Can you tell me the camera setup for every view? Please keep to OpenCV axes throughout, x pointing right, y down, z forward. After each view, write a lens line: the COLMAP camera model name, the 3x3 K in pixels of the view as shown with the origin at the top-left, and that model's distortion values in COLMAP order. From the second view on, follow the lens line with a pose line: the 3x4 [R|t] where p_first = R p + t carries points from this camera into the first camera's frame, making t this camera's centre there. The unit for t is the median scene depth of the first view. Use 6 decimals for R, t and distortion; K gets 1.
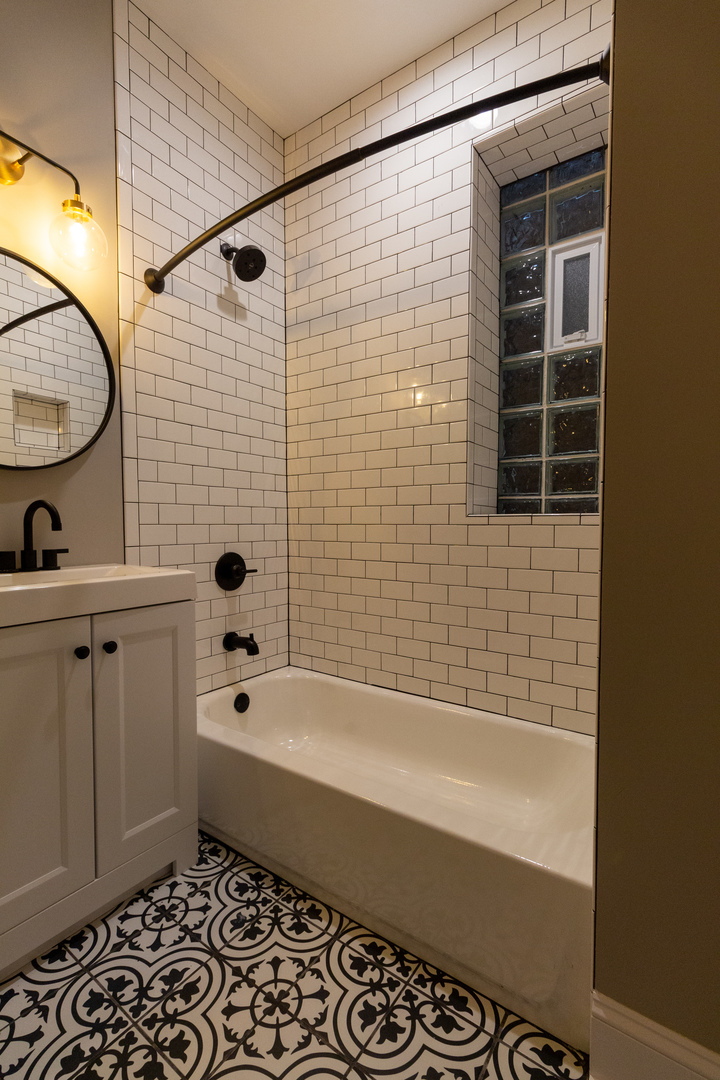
lens RADIAL K [[485.4, 0, 339.7], [0, 485.4, 545.5], [0, 0, 1]] dist [0.000481, -0.000170]
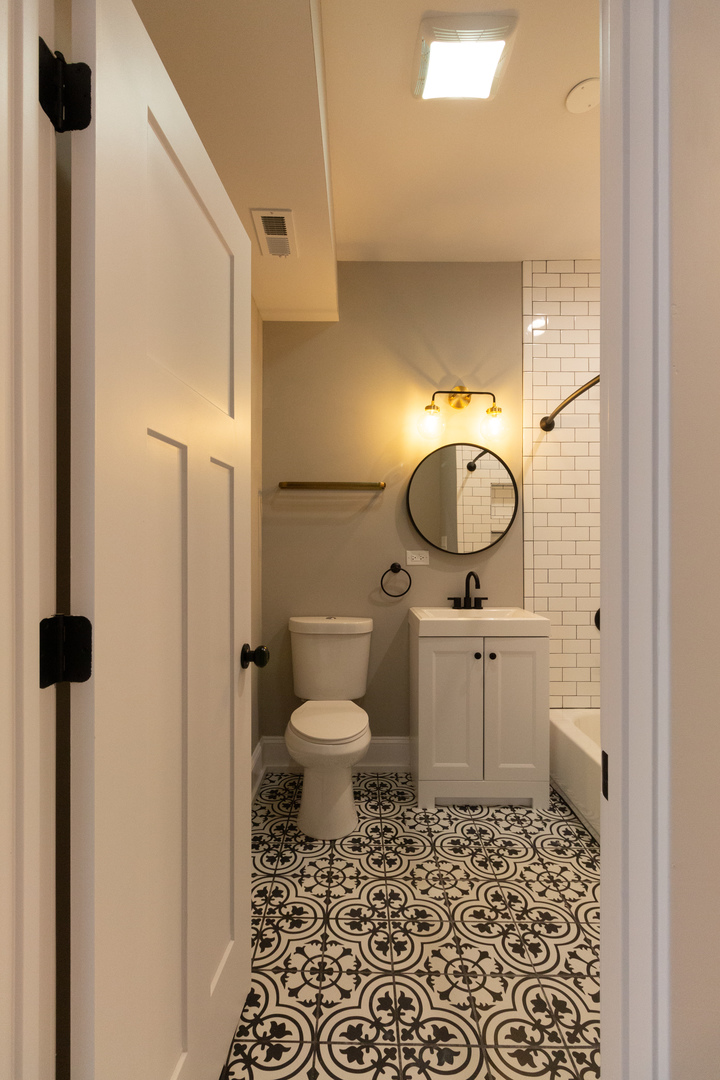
lens RADIAL K [[485.4, 0, 359.8], [0, 485.4, 546.9], [0, 0, 1]] dist [0.000481, -0.000170]
pose [[0.589838, -0.002810, -0.807517, 0.631832], [-0.034902, 0.998971, -0.028970, -0.117346], [0.806767, 0.045271, 0.589133, -0.450940]]
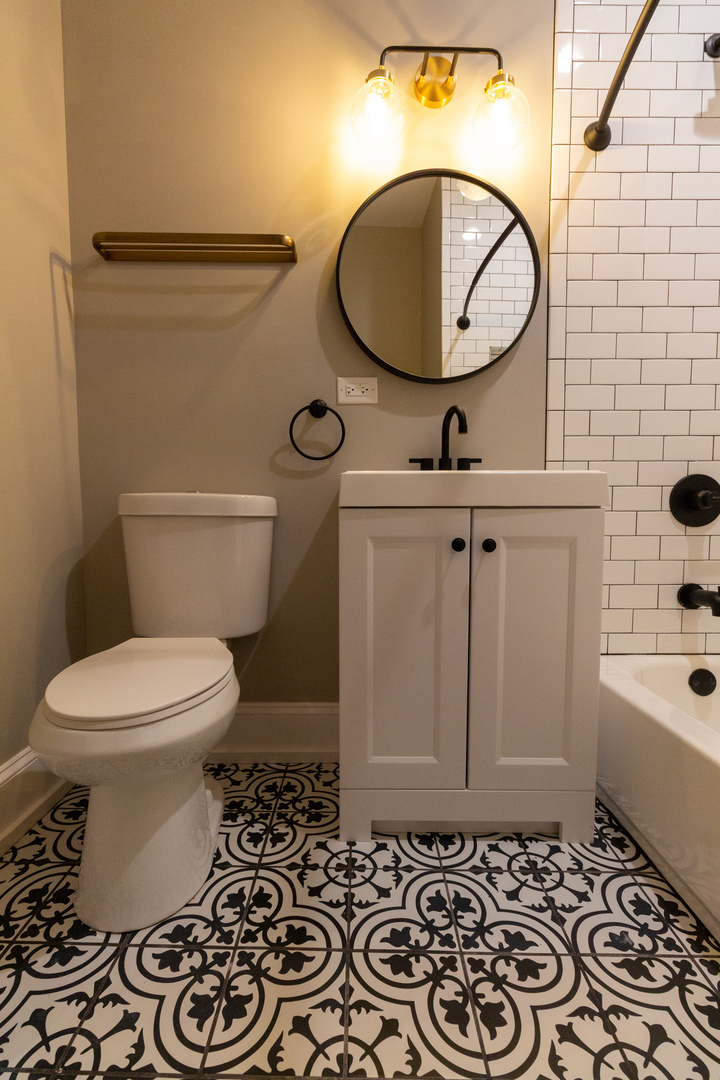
lens RADIAL K [[485.4, 0, 358.3], [0, 485.4, 542.2], [0, 0, 1]] dist [0.000481, -0.000170]
pose [[0.592172, 0.053419, -0.804039, 0.096052], [-0.033636, 0.998569, 0.041571, 0.152444], [0.805109, 0.002427, 0.593122, 0.234674]]
